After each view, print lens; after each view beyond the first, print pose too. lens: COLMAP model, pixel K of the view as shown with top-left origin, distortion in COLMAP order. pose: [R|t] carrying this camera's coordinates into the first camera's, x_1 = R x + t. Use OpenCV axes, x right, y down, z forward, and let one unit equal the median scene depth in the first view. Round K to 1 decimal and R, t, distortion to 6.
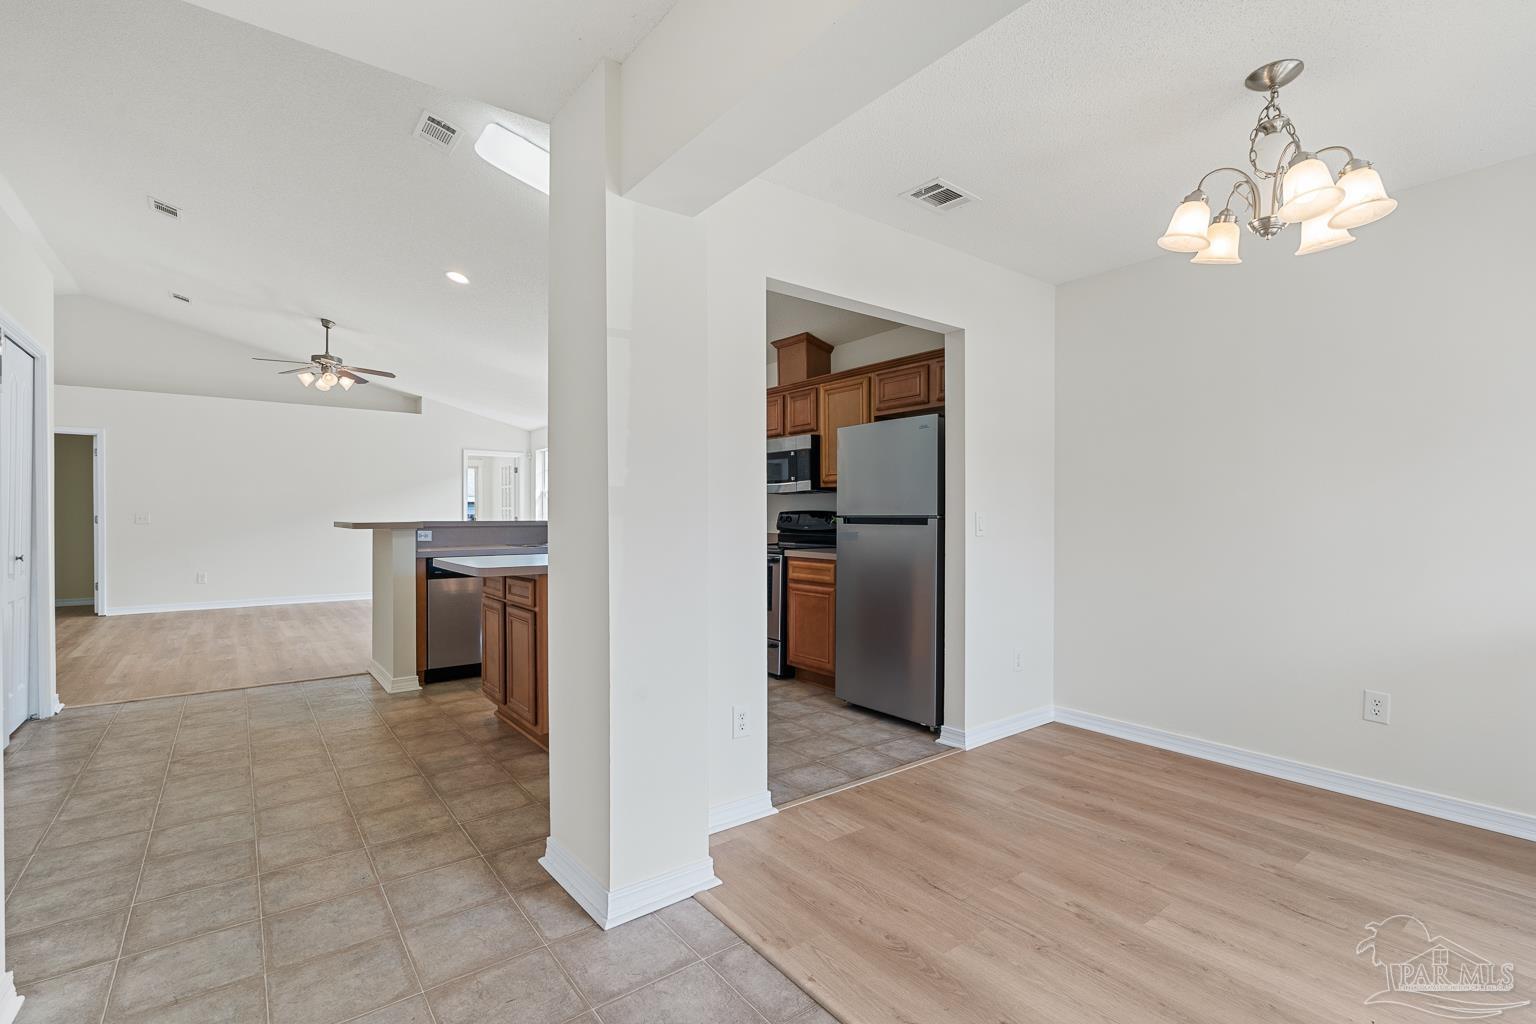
lens RADIAL K [[698.9, 0, 762.7], [0, 698.9, 519.9], [0, 0, 1]] dist [-0.003218, 0.001004]
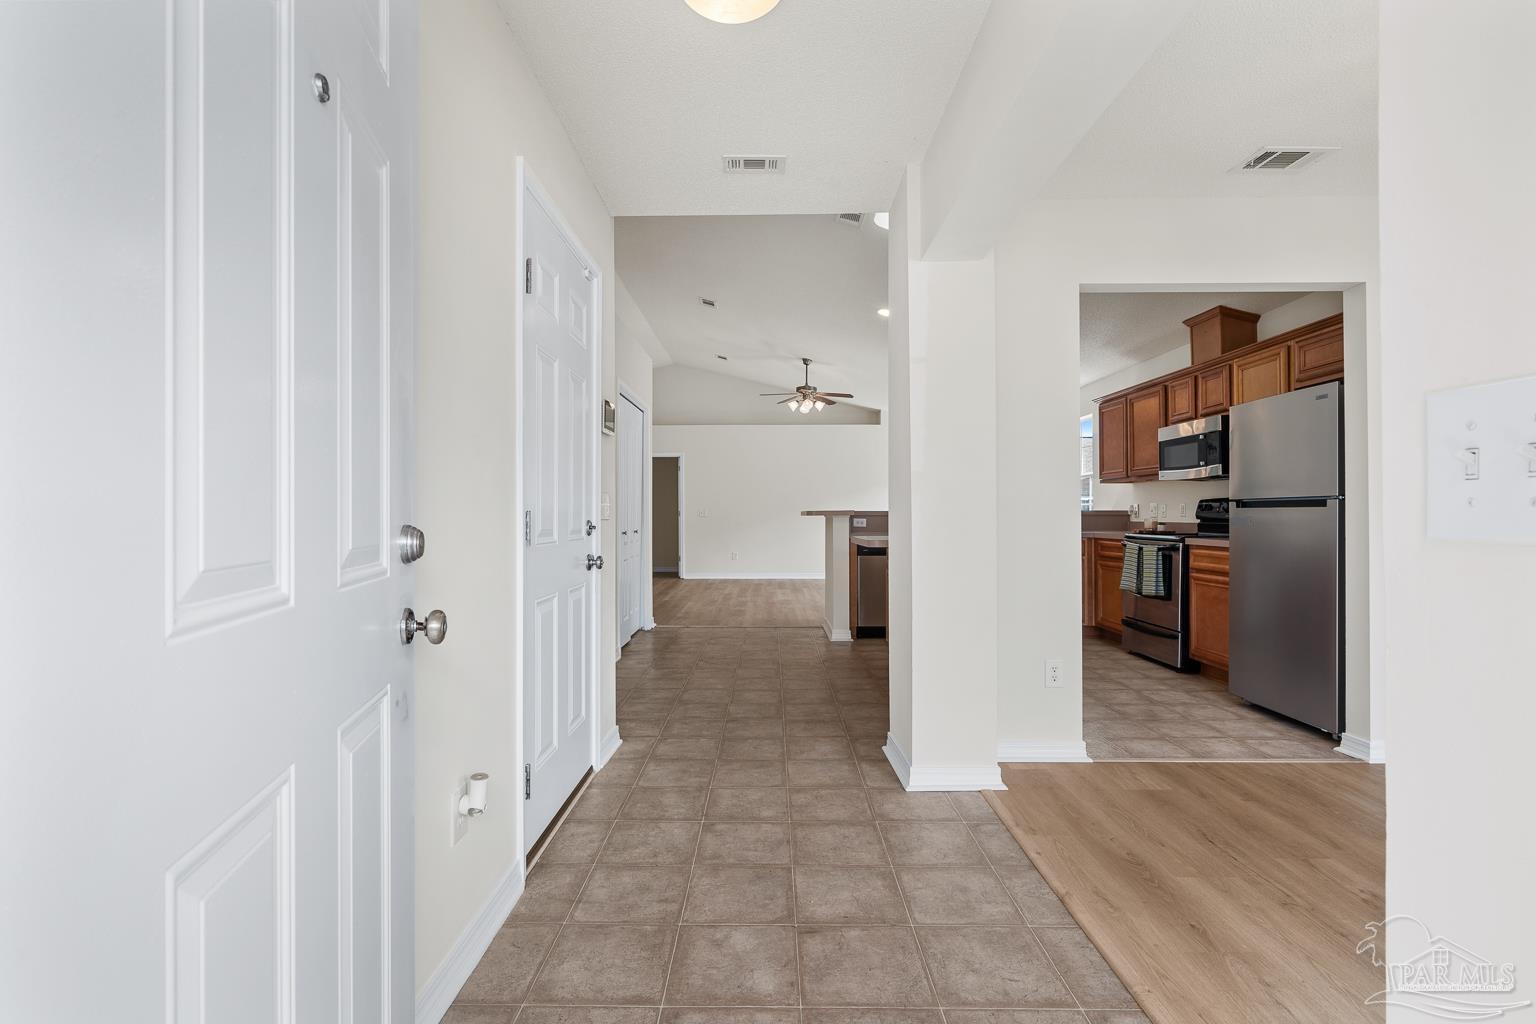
lens RADIAL K [[700.2, 0, 760.6], [0, 700.2, 511.8], [0, 0, 1]] dist [-0.011801, 0.007863]
pose [[0.787477, -0.005255, -0.616322, 0.228806], [-0.002195, 0.999933, -0.011330, 0.027153], [0.616340, 0.010275, 0.787413, -0.157413]]
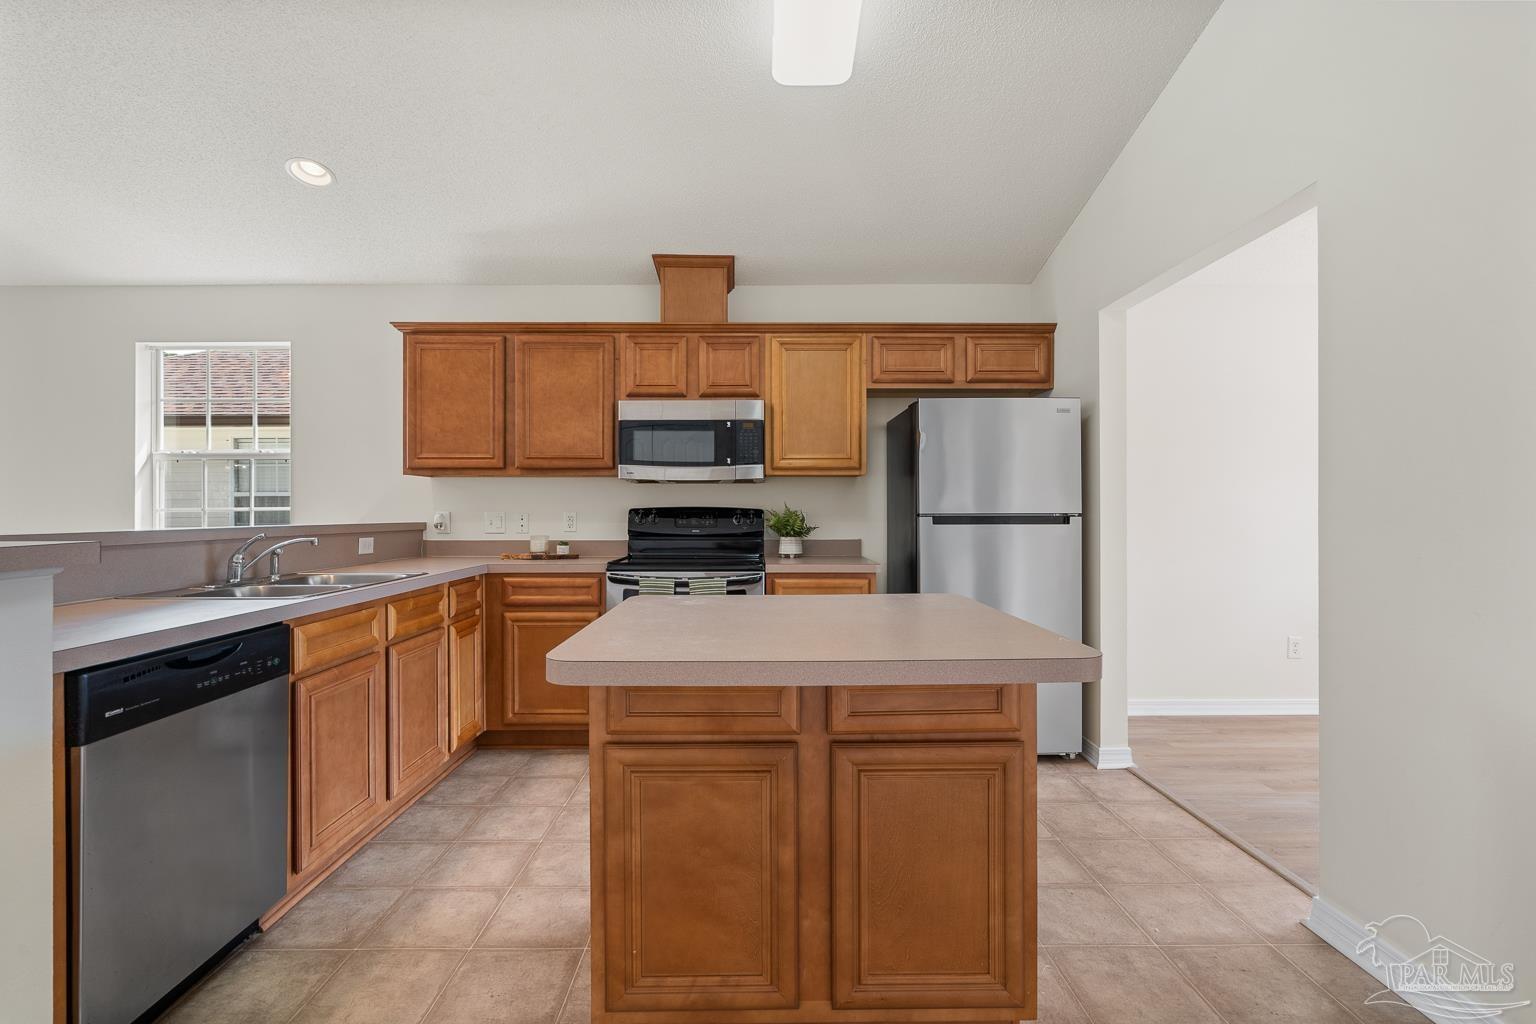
lens RADIAL K [[696.9, 0, 760.7], [0, 696.9, 513.4], [0, 0, 1]] dist [-0.004639, 0.000579]
pose [[0.600728, -0.003643, 0.799445, -0.733046], [0.007930, 0.999968, -0.001402, -0.008190], [-0.799414, 0.007182, 0.600737, 0.835695]]
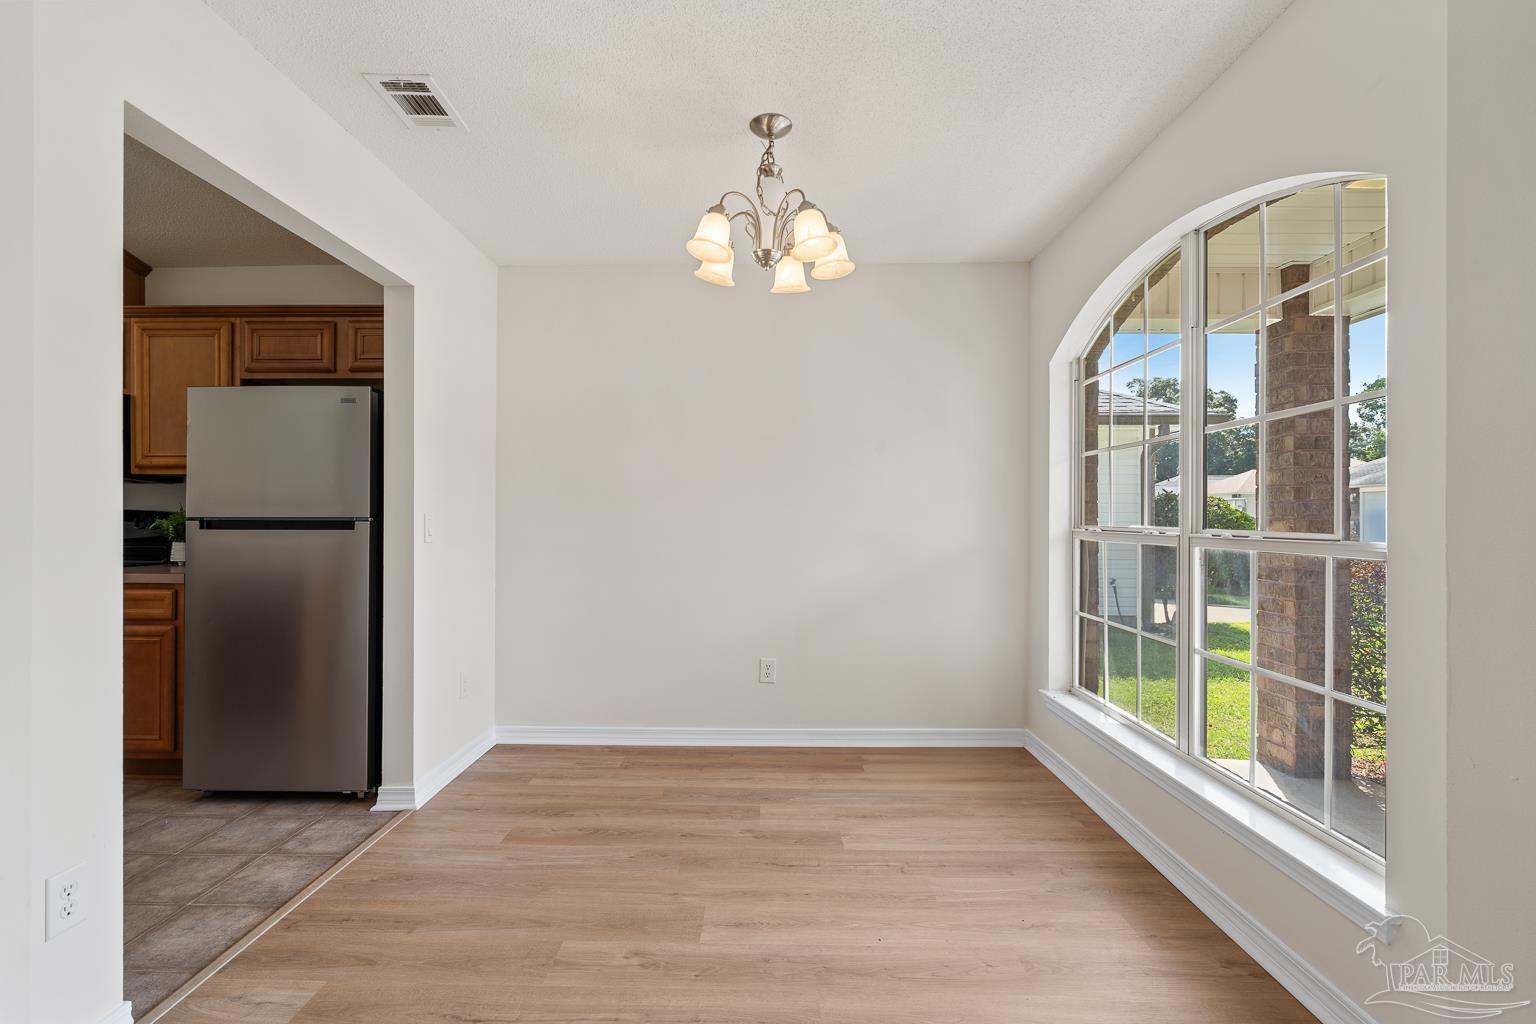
lens RADIAL K [[693.4, 0, 762.1], [0, 693.4, 515.1], [0, 0, 1]] dist [-0.005868, 0.000139]
pose [[0.618984, 0.004616, 0.785390, -0.088008], [0.003172, 0.999960, -0.008377, -0.000935], [-0.785397, 0.007676, 0.618945, 0.191626]]
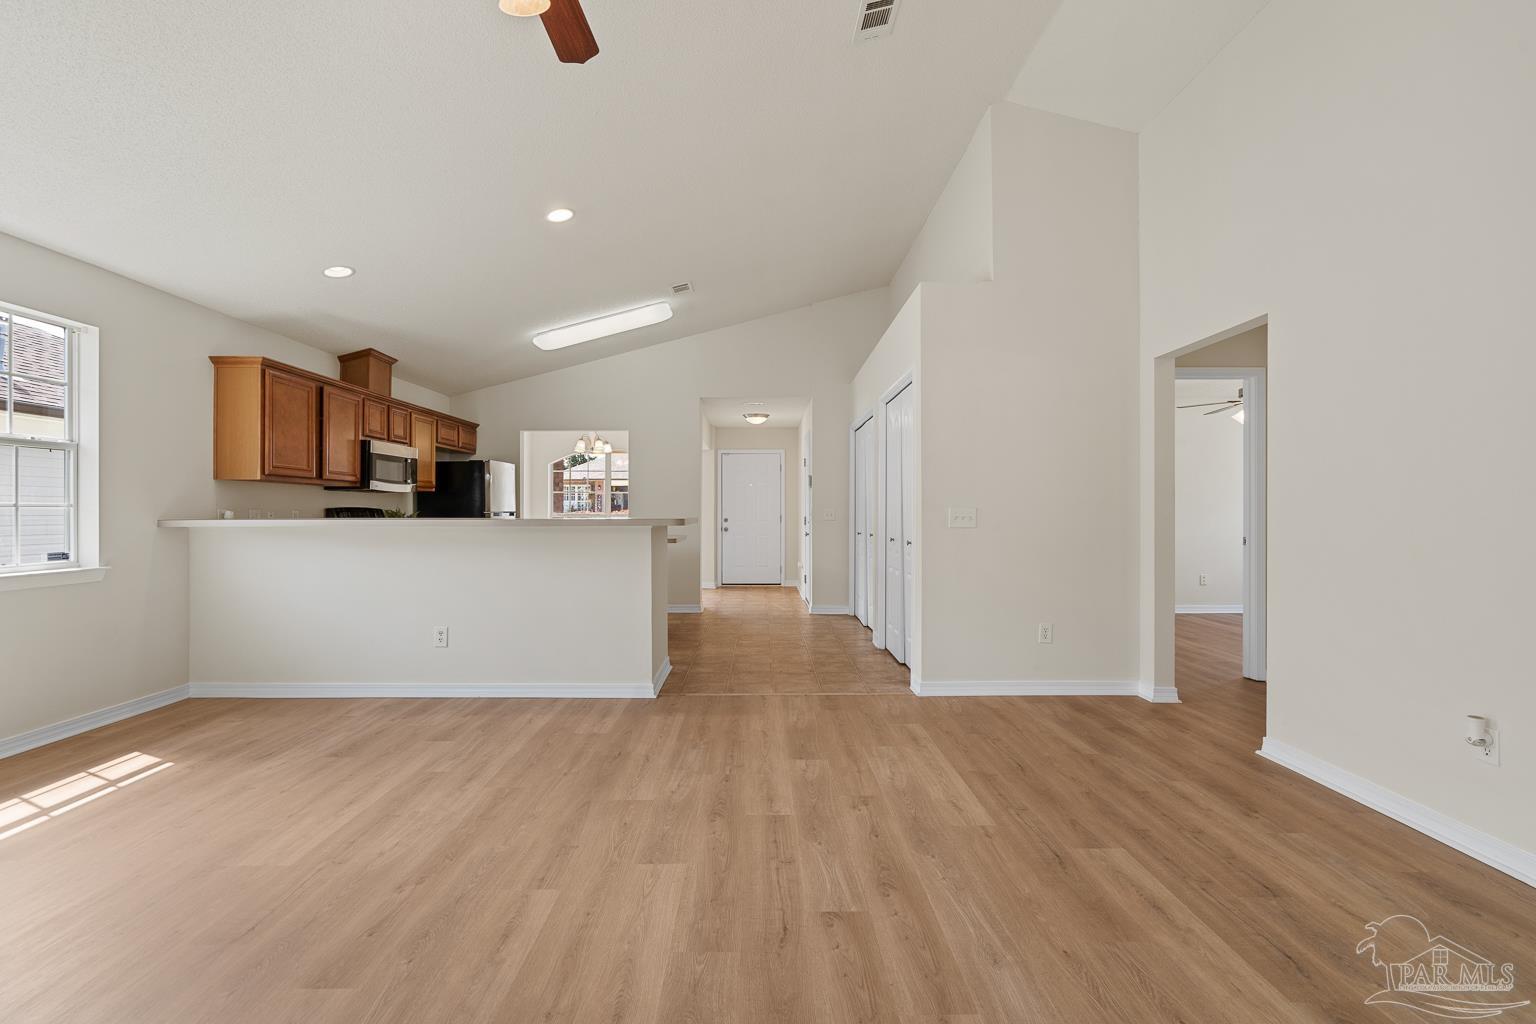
lens RADIAL K [[696.9, 0, 760.7], [0, 696.9, 513.4], [0, 0, 1]] dist [-0.004639, 0.000579]
pose [[-0.795714, -0.000811, 0.605672, -1.750143], [0.004282, 0.999967, 0.006964, -0.013400], [-0.605657, 0.008134, -0.795684, 2.373902]]
